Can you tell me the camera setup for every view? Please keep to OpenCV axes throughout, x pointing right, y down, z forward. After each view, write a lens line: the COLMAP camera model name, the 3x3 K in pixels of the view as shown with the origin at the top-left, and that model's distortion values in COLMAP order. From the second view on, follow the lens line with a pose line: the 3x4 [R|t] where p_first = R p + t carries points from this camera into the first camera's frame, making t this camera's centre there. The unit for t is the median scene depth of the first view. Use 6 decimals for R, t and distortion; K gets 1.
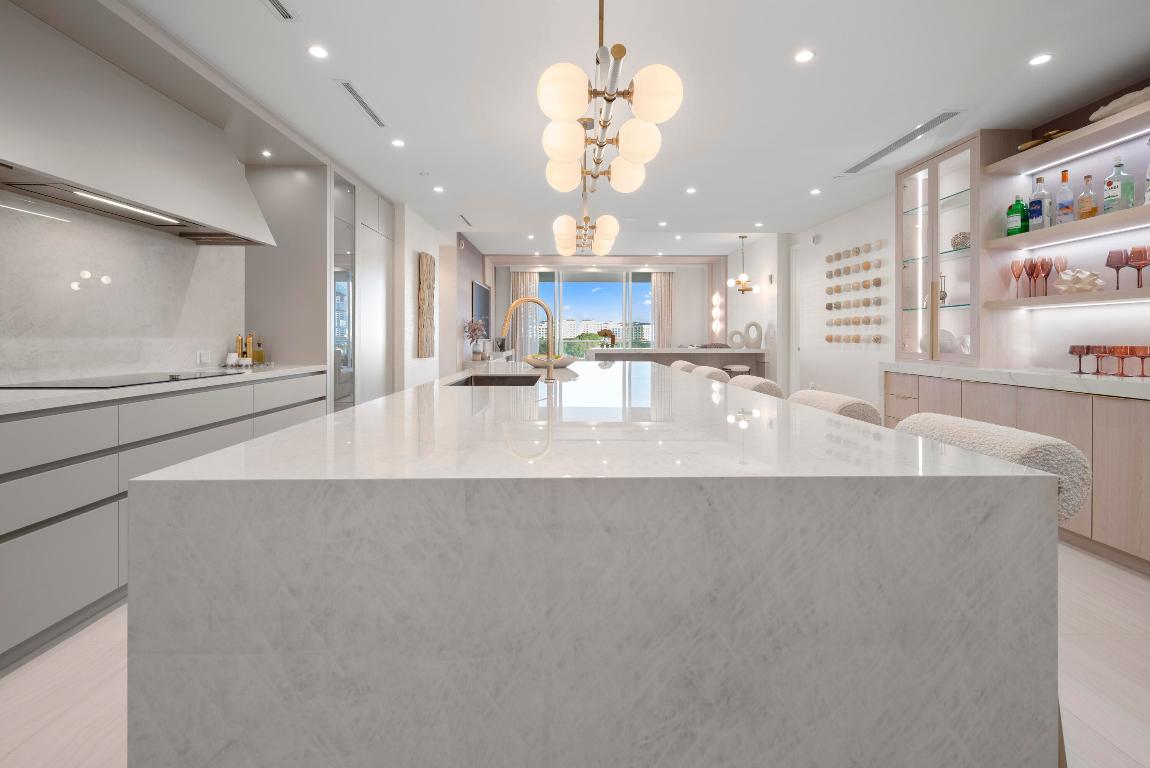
lens RADIAL K [[513.8, 0, 573.8], [0, 513.8, 333.5], [0, 0, 1]] dist [-0.000119, -0.000025]
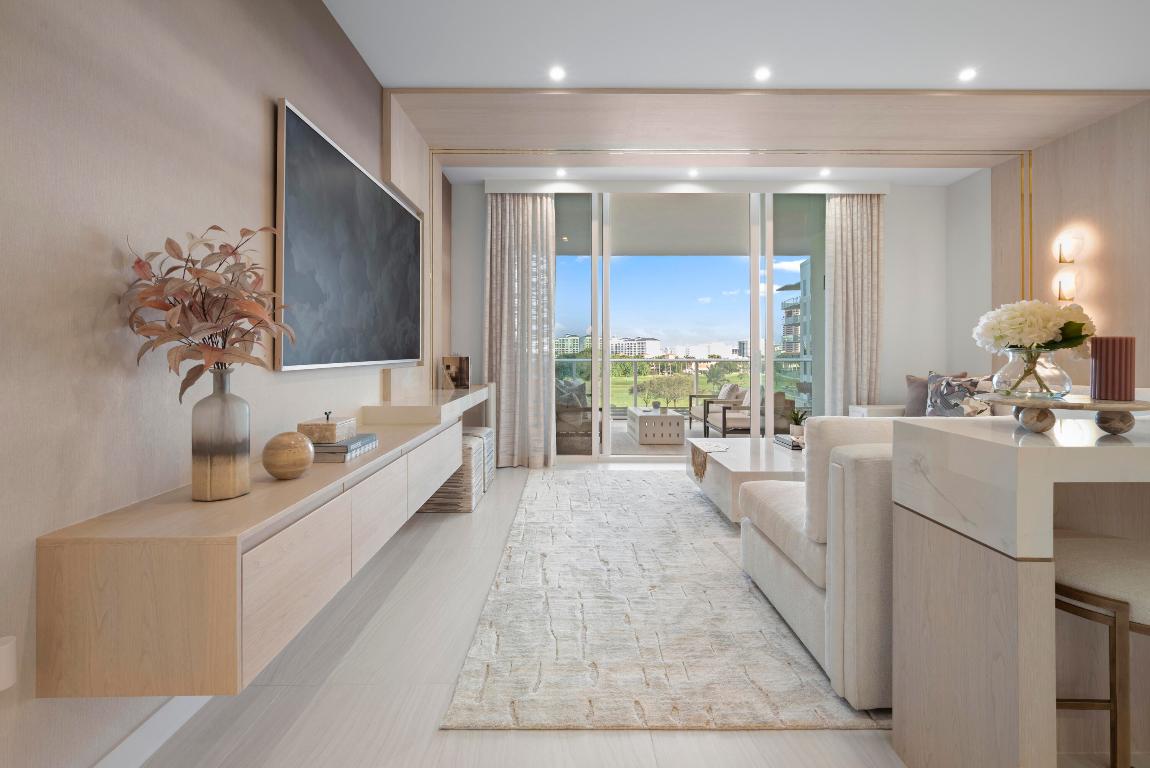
lens RADIAL K [[513.1, 0, 572.9], [0, 513.1, 350.3], [0, 0, 1]] dist [0.000516, -0.000056]
pose [[0.999975, -0.000904, -0.007069, -0.110867], [0.000923, 0.999996, 0.002762, 0.008050], [0.007067, -0.002769, 0.999971, 1.286473]]
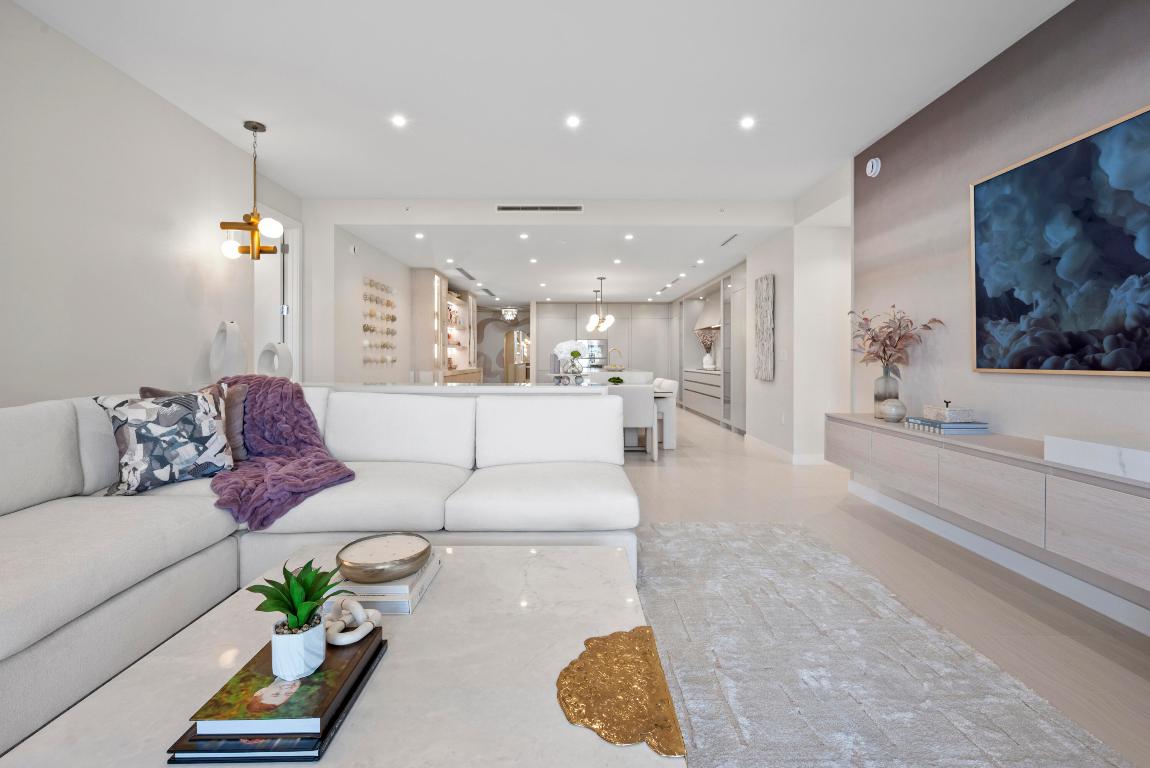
lens RADIAL K [[511.9, 0, 575.7], [0, 511.9, 360.4], [0, 0, 1]] dist [0.000420, -0.000110]
pose [[-0.999988, -0.002104, 0.004362, 0.085286], [-0.002115, 0.999994, -0.002601, 0.014288], [-0.004356, -0.002610, -0.999987, 2.176363]]
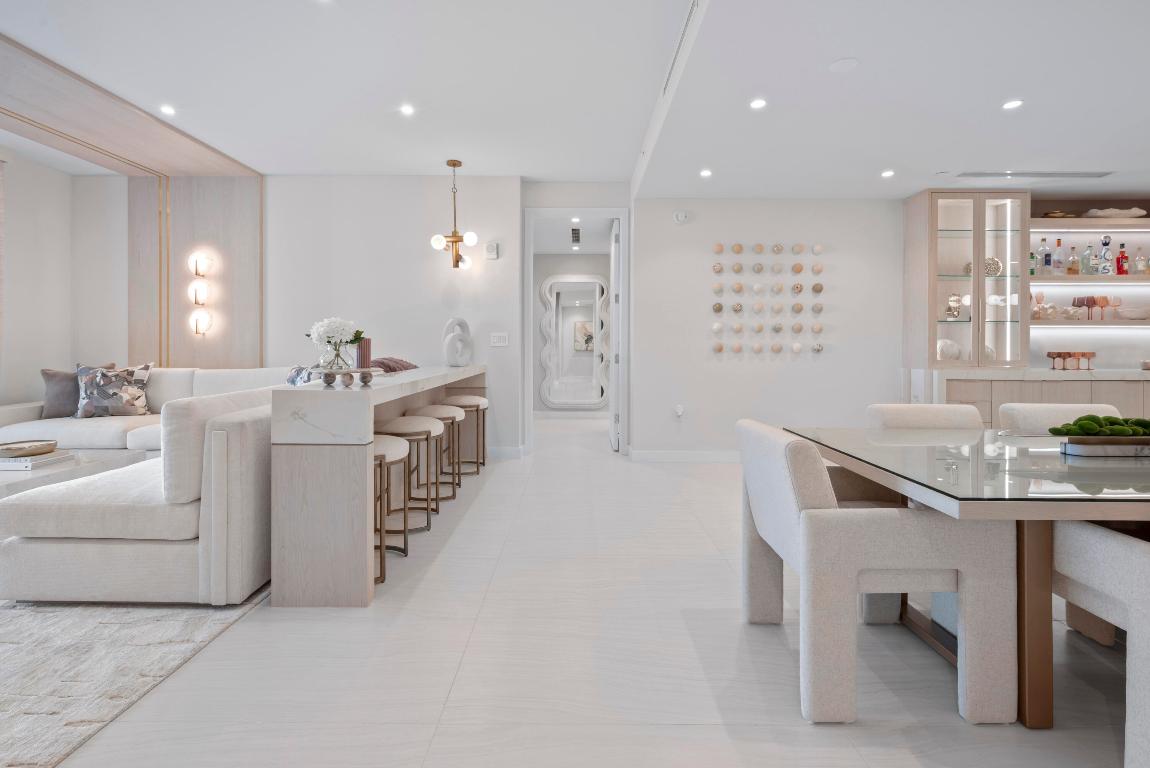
lens RADIAL K [[517.9, 0, 575.4], [0, 517.9, 346.7], [0, 0, 1]] dist [0.000577, 0.000420]
pose [[0.018212, -0.003438, 0.999828, -0.342061], [-0.008999, 0.999953, 0.003602, 0.007453], [-0.999794, -0.009063, 0.018180, 1.308199]]
